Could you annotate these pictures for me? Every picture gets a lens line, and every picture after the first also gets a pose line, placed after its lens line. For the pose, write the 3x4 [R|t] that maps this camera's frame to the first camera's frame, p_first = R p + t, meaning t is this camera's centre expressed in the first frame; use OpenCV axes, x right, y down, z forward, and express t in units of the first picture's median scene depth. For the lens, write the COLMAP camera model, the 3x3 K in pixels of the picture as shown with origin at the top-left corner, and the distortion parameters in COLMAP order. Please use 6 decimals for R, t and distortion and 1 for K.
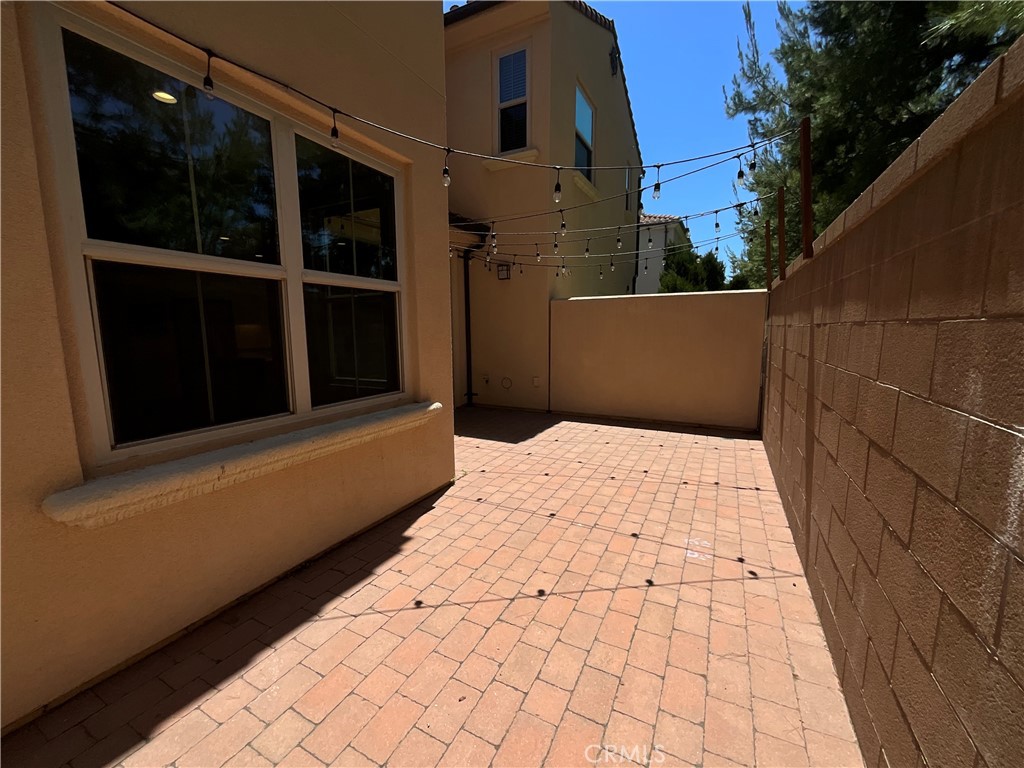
lens RADIAL K [[415.4, 0, 511.2], [0, 415.4, 386.8], [0, 0, 1]] dist [-0.001496, 0.000113]
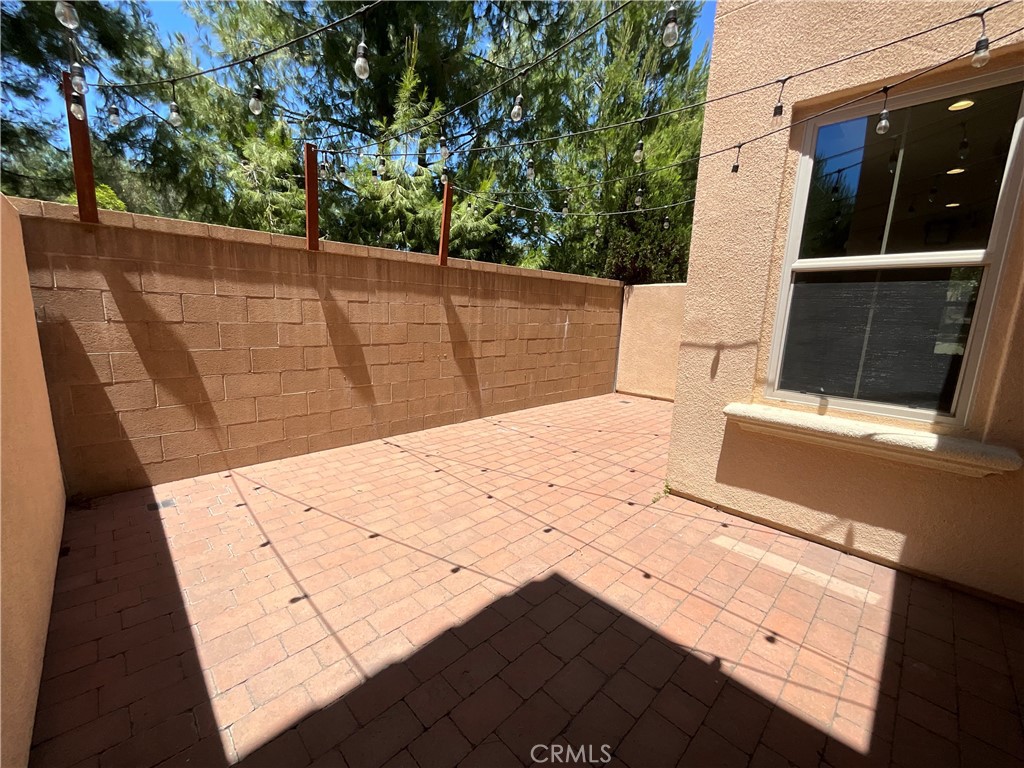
lens RADIAL K [[415.4, 0, 511.2], [0, 415.4, 386.8], [0, 0, 1]] dist [-0.001496, 0.000113]
pose [[-0.948018, -0.083940, 0.306947, -0.086583], [0.015609, 0.951156, 0.308317, -0.267718], [-0.317835, 0.297081, -0.900402, 1.948866]]
